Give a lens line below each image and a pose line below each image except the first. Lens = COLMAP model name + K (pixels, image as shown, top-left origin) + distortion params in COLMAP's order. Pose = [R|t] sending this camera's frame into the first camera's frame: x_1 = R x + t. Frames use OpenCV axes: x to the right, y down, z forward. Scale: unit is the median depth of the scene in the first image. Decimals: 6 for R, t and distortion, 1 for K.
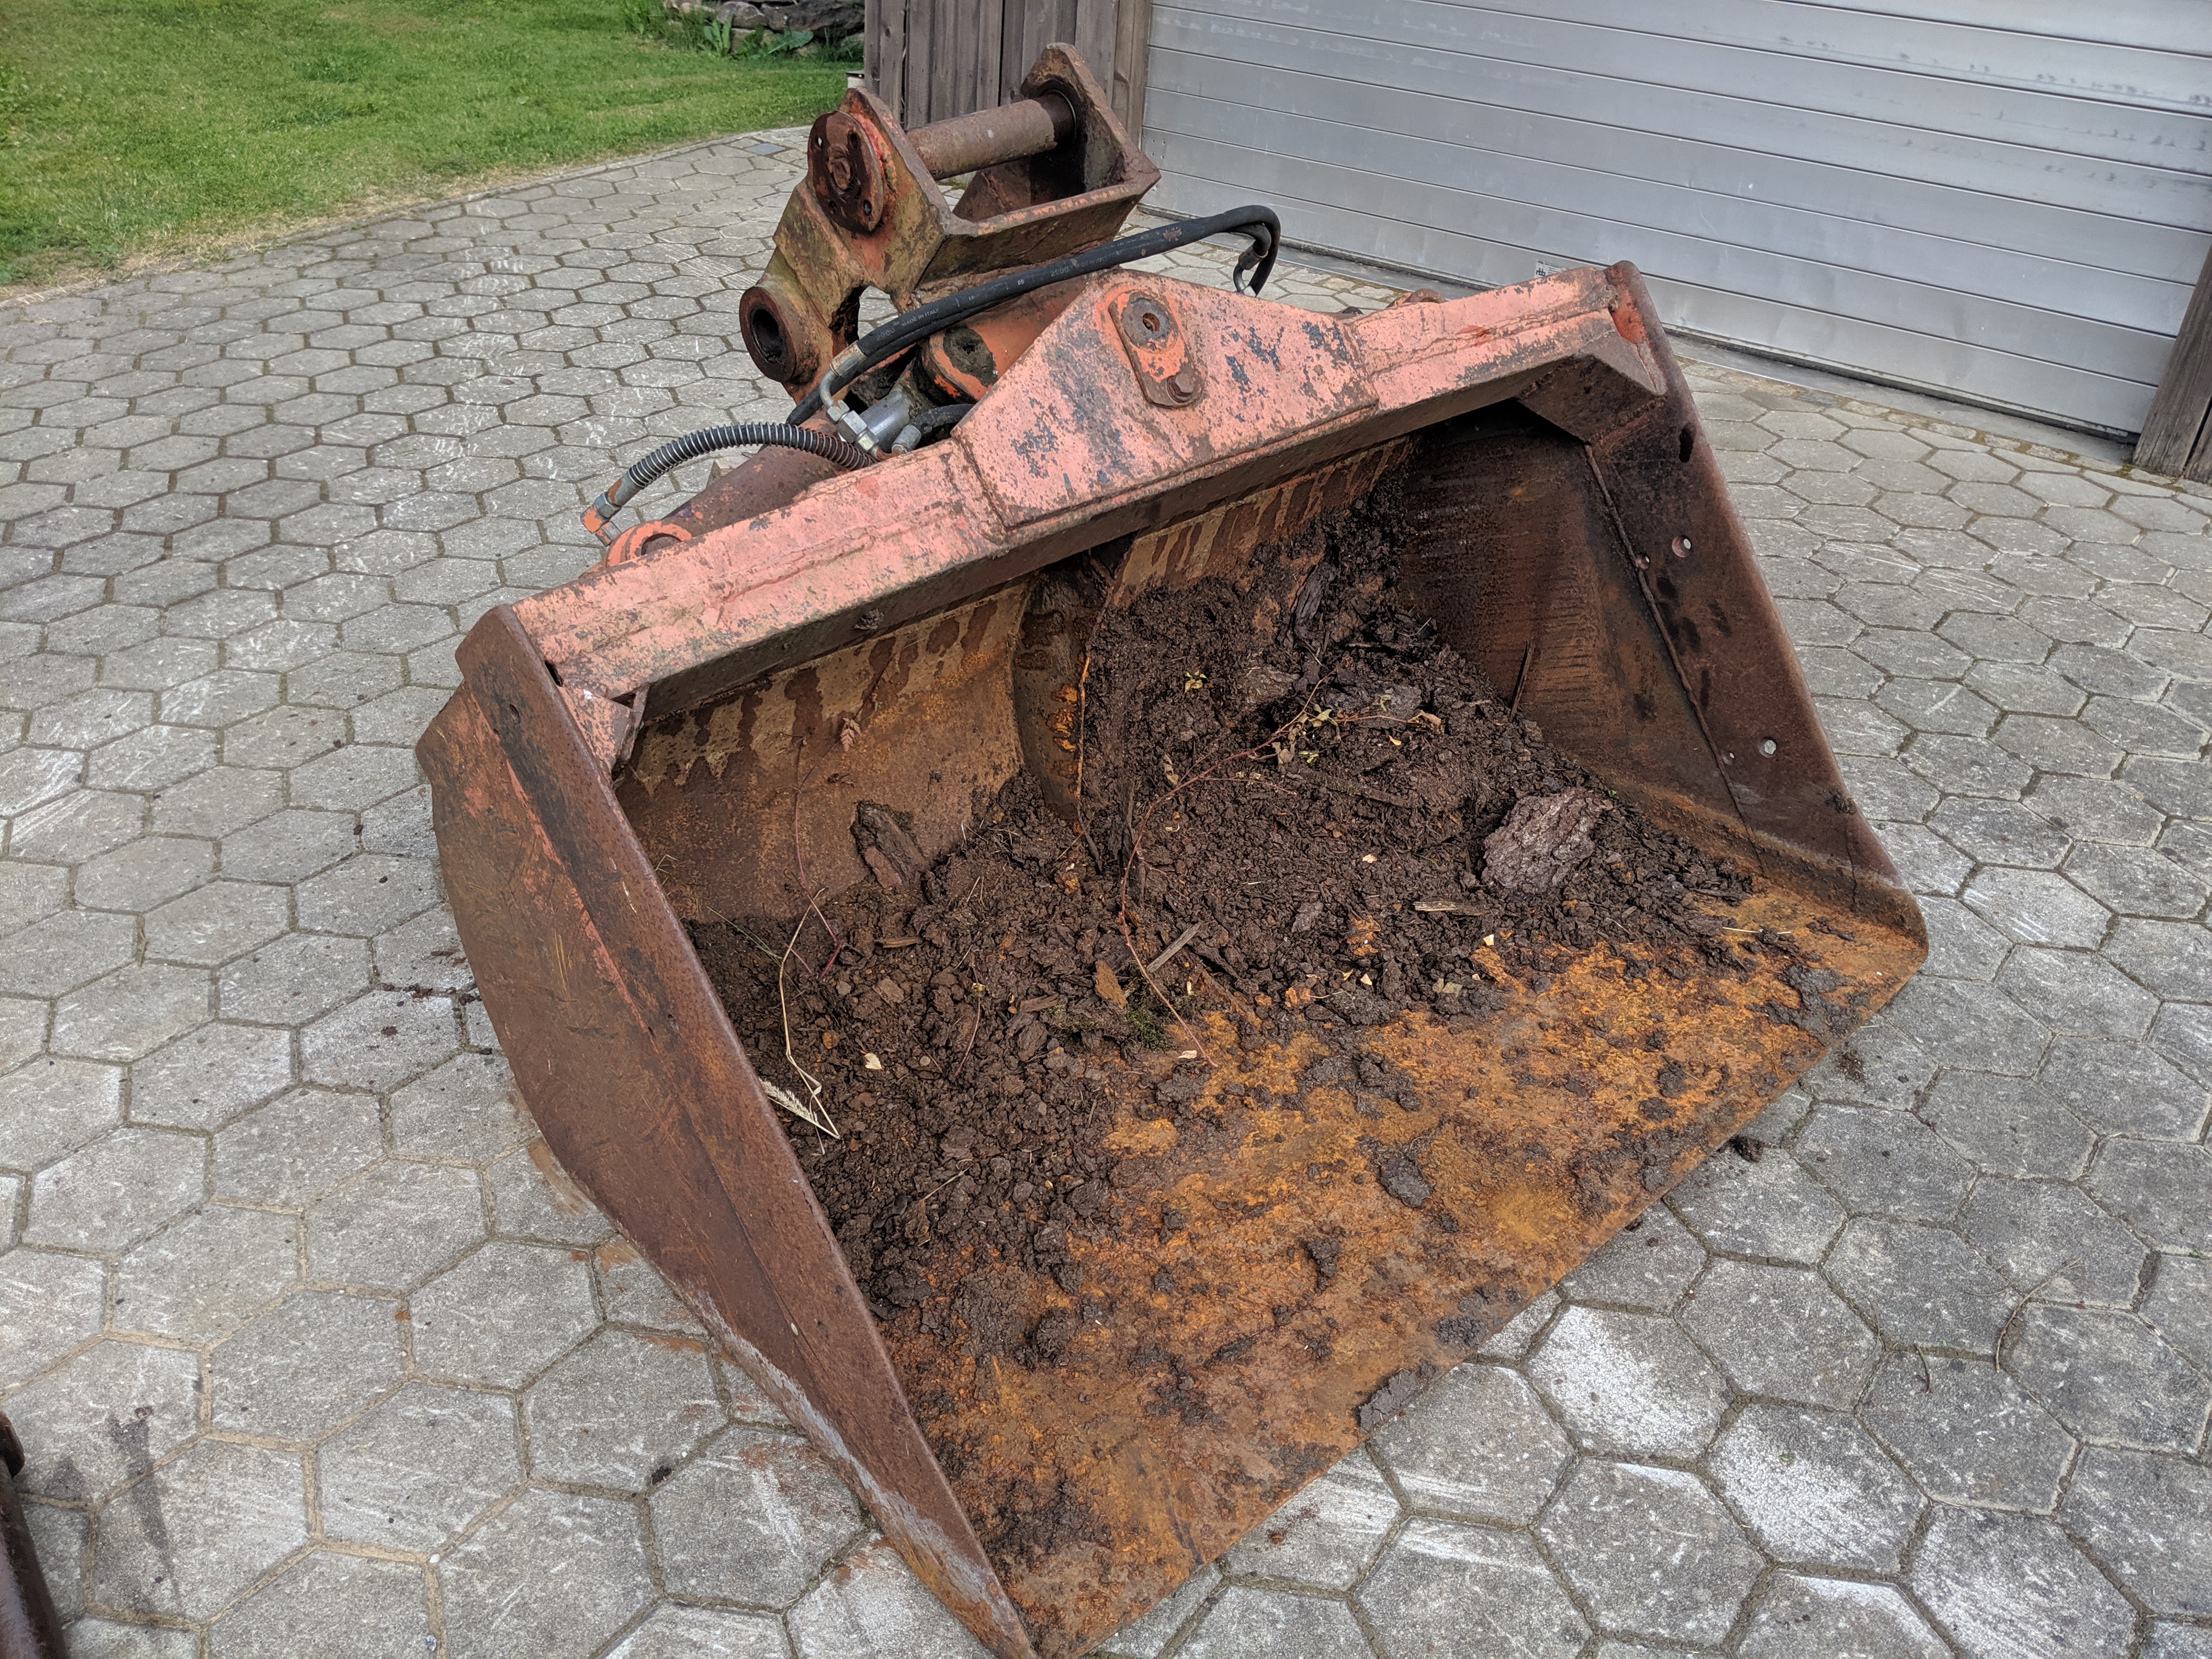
lens RADIAL K [[1753.9, 0, 1103.0], [0, 1753.9, 838.3], [0, 0, 1]] dist [0.003701, -0.025513]
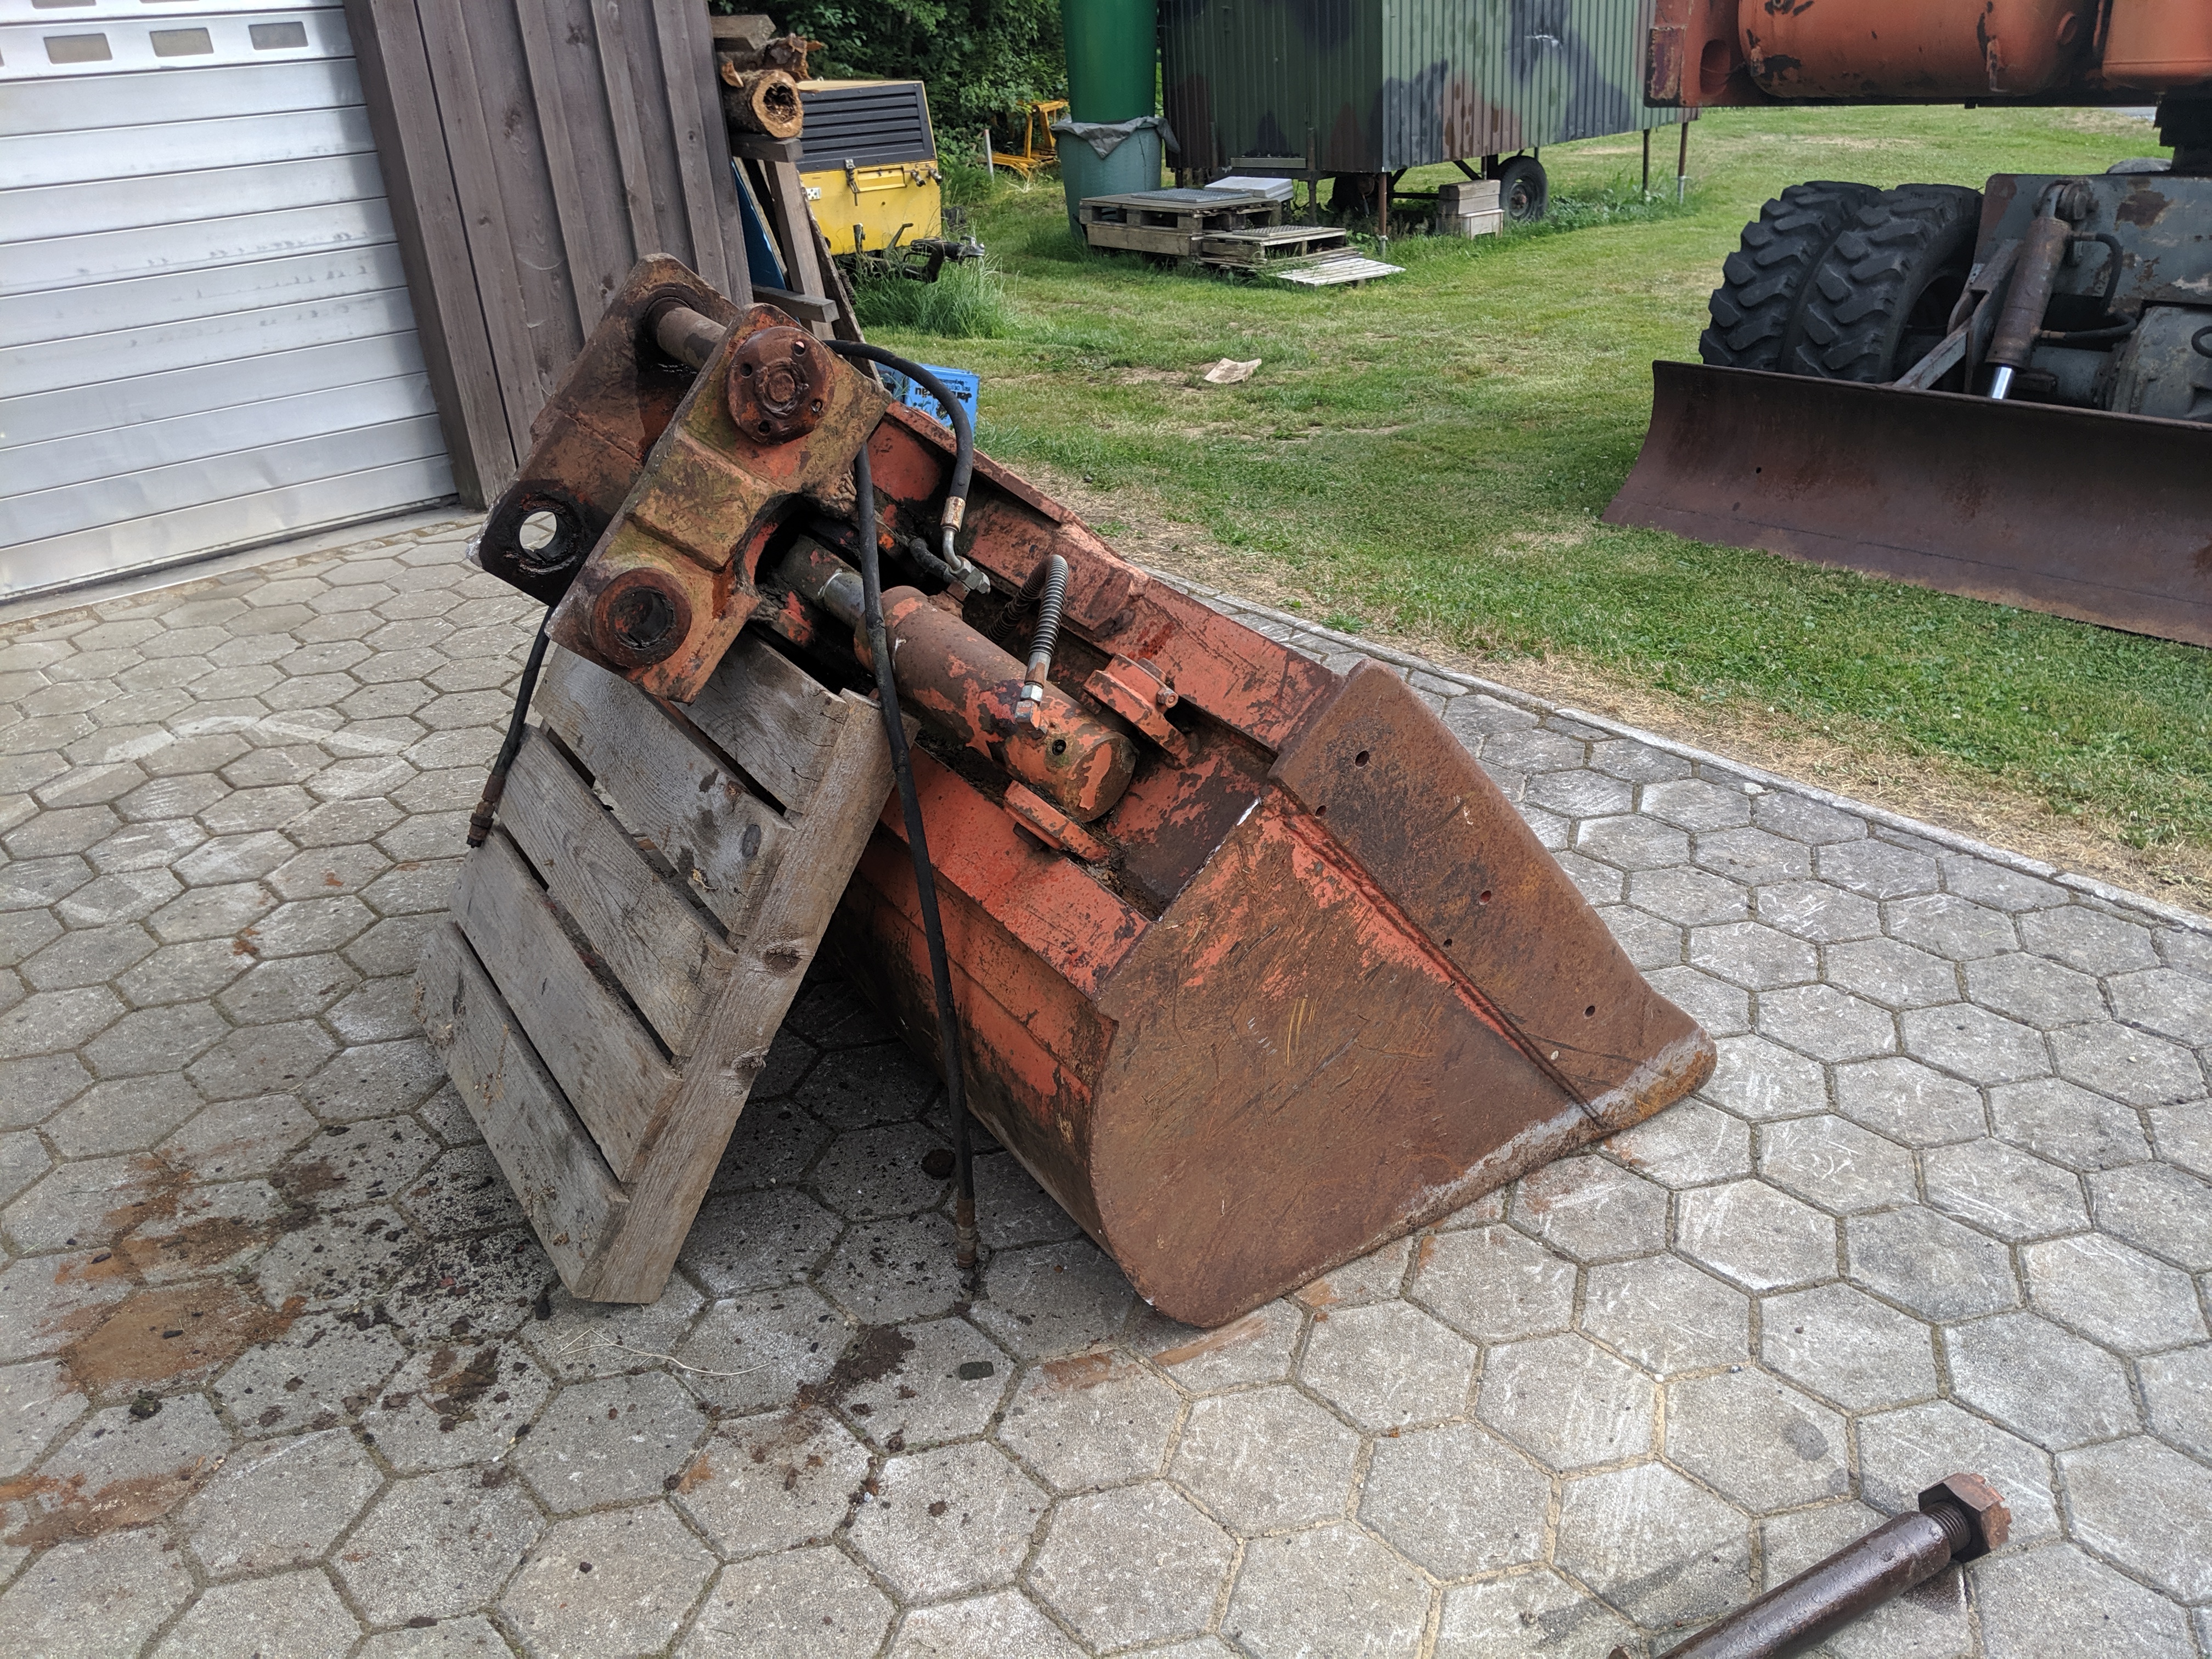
lens RADIAL K [[1753.9, 0, 1097.7], [0, 1753.9, 825.5], [0, 0, 1]] dist [0.003701, -0.025513]
pose [[0.173097, -0.482403, 0.858676, -1.200050], [0.576047, 0.756754, 0.309020, -0.430177], [-0.798879, 0.441148, 0.408879, 0.604767]]
